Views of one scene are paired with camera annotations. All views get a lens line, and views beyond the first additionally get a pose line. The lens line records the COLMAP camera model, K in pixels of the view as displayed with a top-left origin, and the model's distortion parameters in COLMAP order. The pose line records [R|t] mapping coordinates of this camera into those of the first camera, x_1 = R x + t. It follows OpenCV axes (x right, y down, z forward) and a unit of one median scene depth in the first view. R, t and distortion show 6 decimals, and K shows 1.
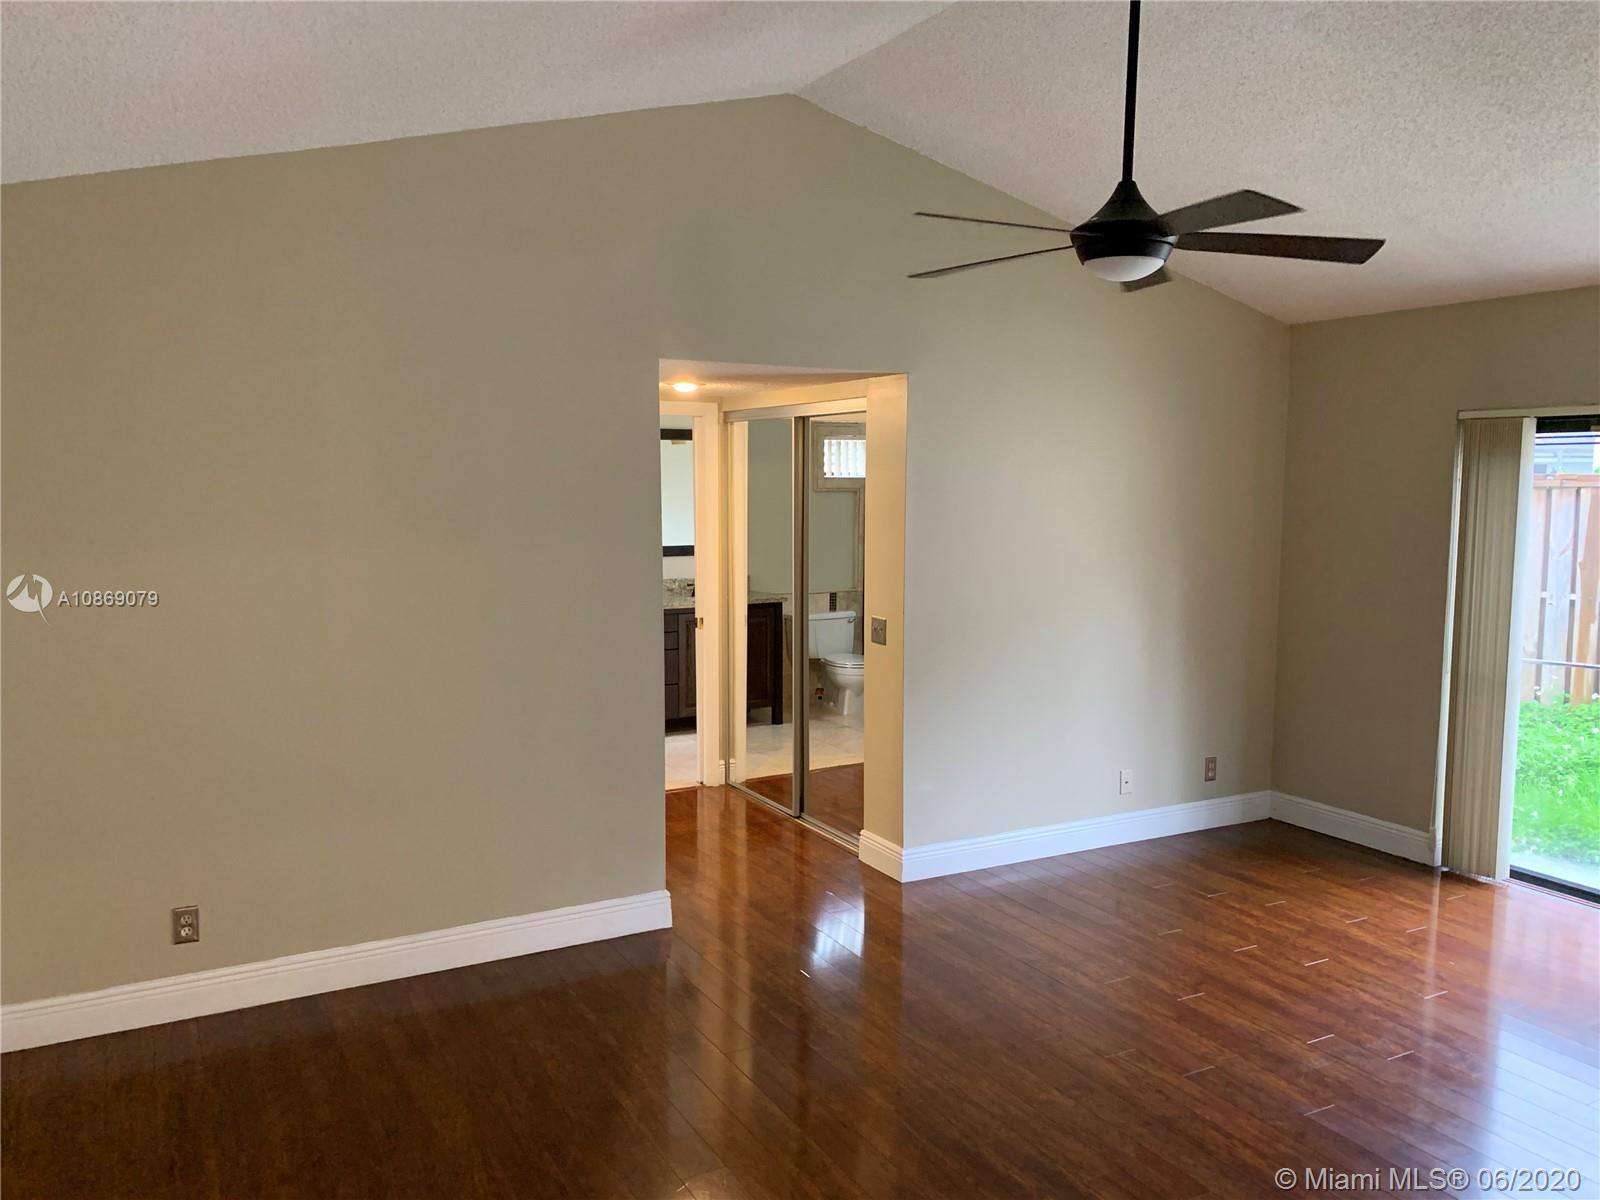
lens RADIAL K [[1227.3, 0, 800.0], [0, 1227.3, 600.0], [0, 0, 1]] dist [0.043301, -0.001398]
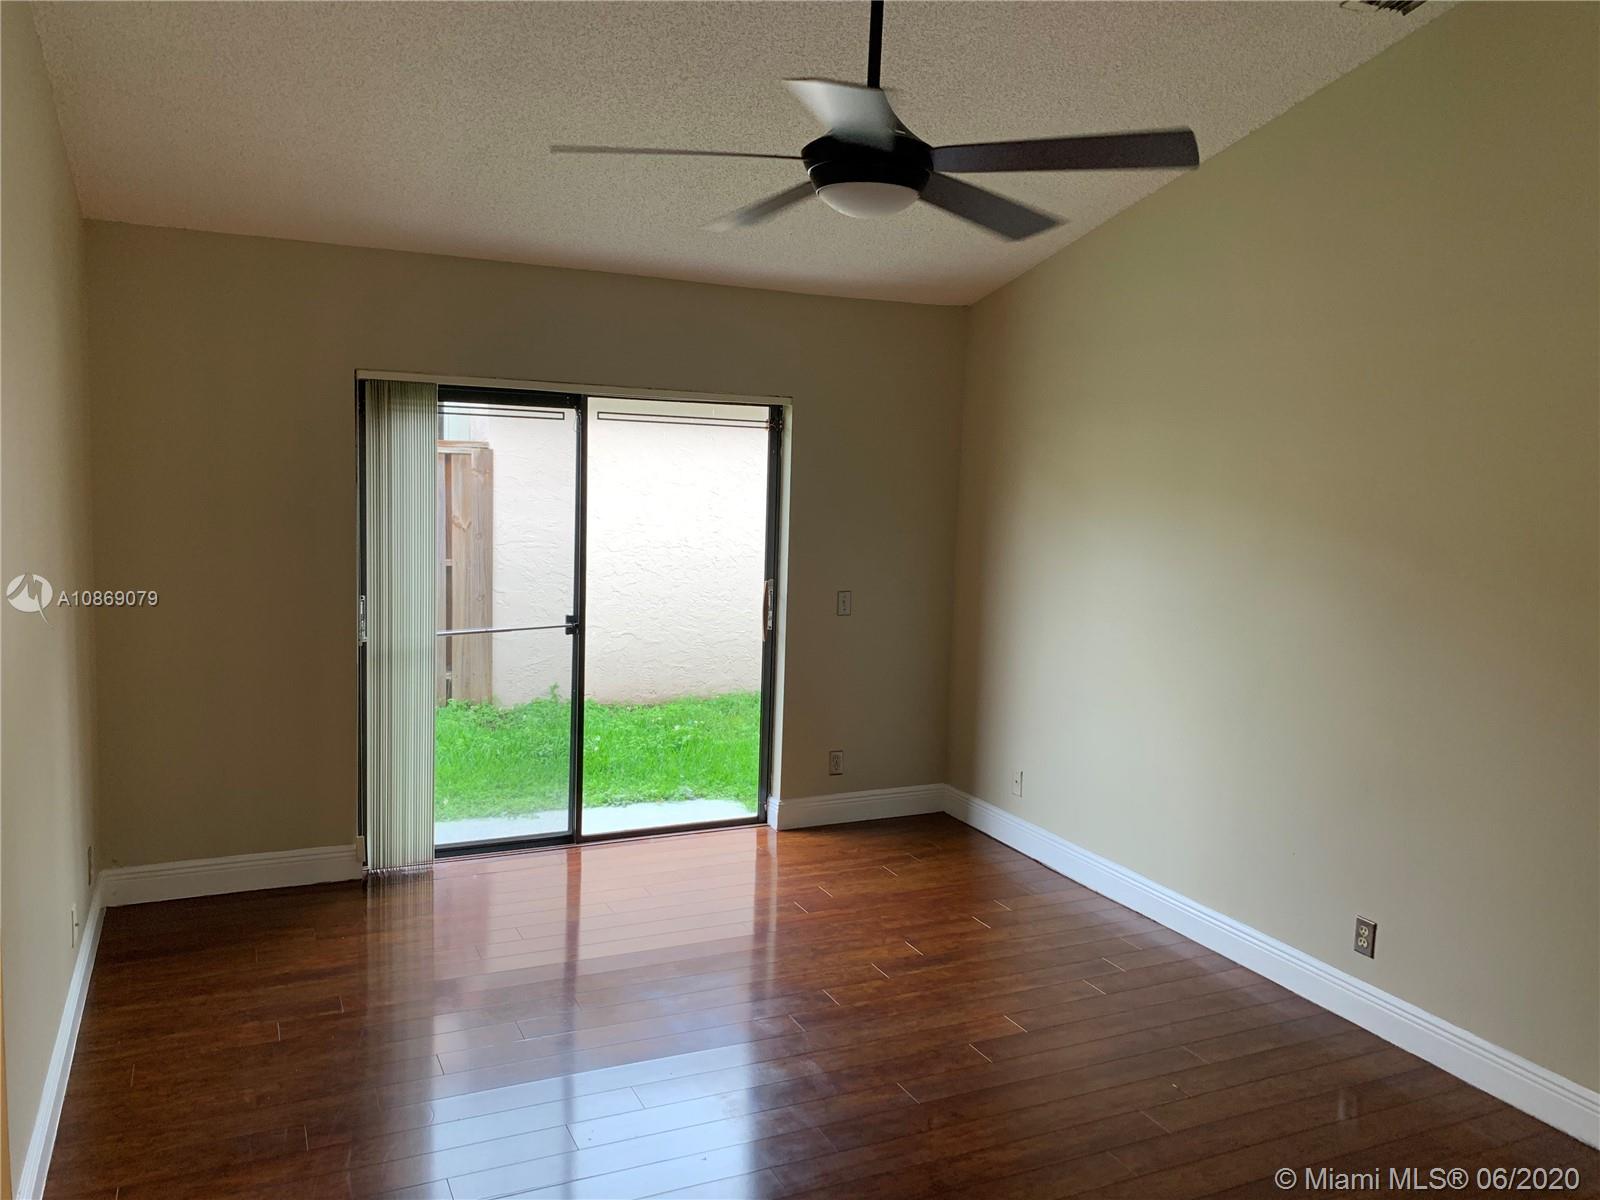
lens RADIAL K [[1227.3, 0, 800.0], [0, 1227.3, 600.0], [0, 0, 1]] dist [0.043301, -0.001398]
pose [[0.043676, -0.124750, 0.991226, -0.356849], [0.056095, 0.990914, 0.122239, -0.080291], [-0.997470, 0.050264, 0.050277, 0.661285]]
